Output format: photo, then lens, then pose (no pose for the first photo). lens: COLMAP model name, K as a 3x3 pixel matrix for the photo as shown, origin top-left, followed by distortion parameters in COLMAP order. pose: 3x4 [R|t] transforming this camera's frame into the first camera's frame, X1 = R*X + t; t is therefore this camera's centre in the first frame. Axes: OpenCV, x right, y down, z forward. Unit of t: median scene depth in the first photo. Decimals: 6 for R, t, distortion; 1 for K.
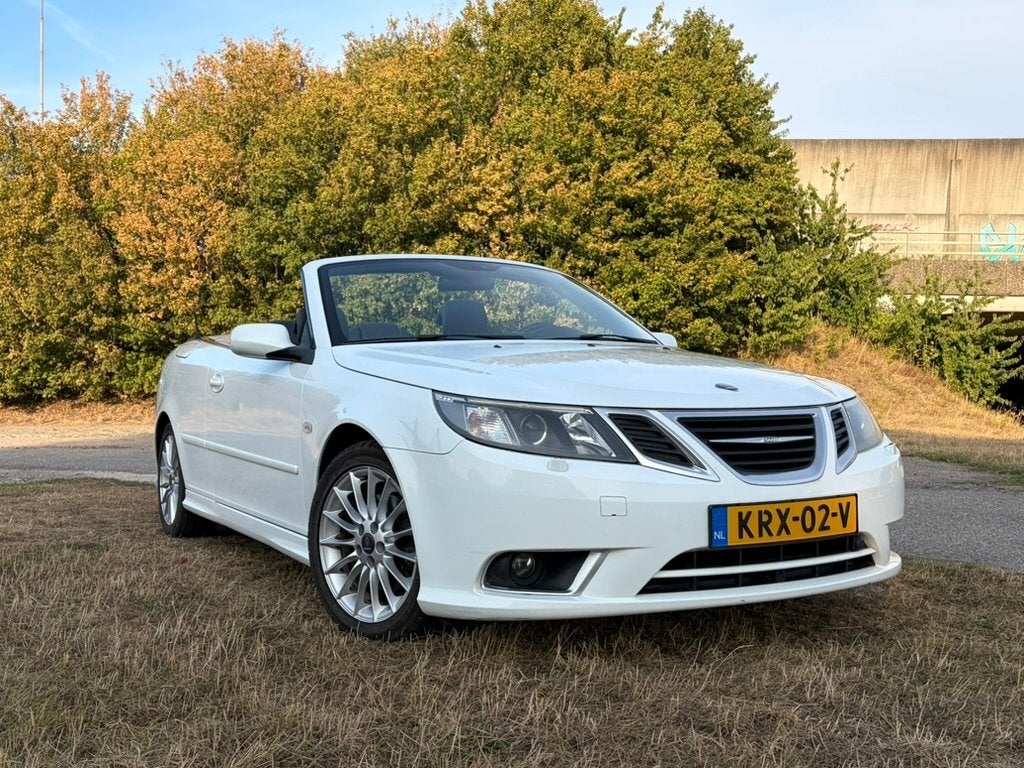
lens RADIAL K [[1103.4, 0, 512.7], [0, 1103.4, 384.6], [0, 0, 1]] dist [0.019821, 0.009610]
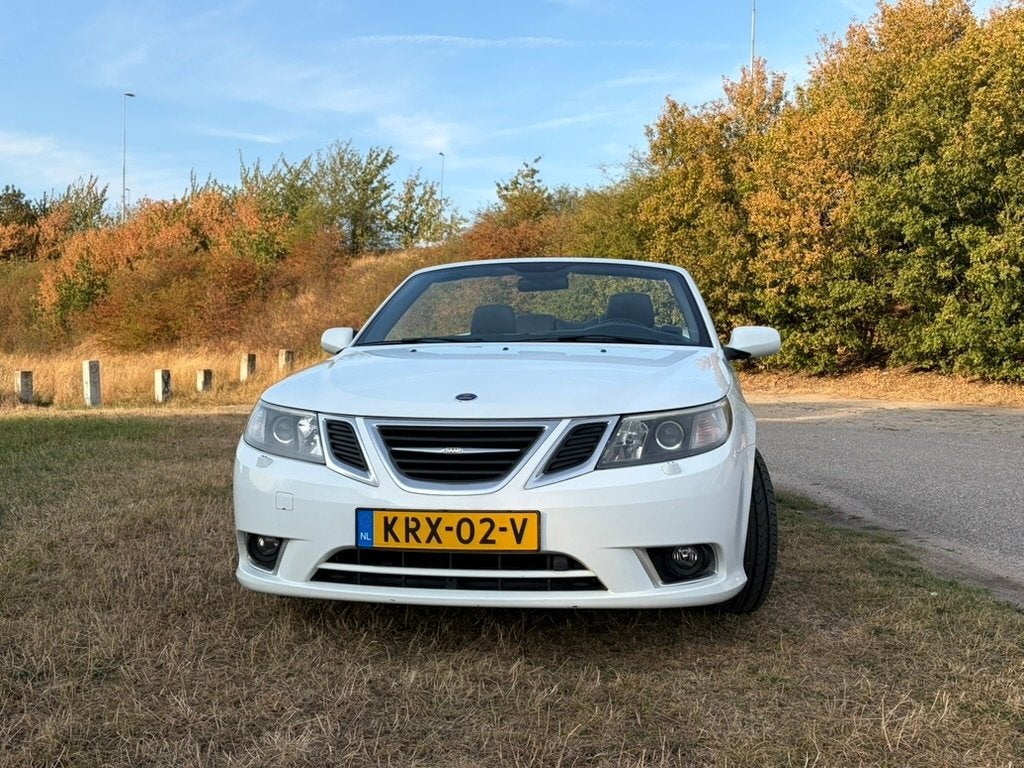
lens RADIAL K [[1103.4, 0, 512.7], [0, 1103.4, 384.6], [0, 0, 1]] dist [0.019821, 0.009610]
pose [[0.780102, 0.021205, -0.625292, 0.133236], [-0.001623, 0.999491, 0.031871, -0.006392], [0.625650, -0.023848, 0.779739, 0.034313]]
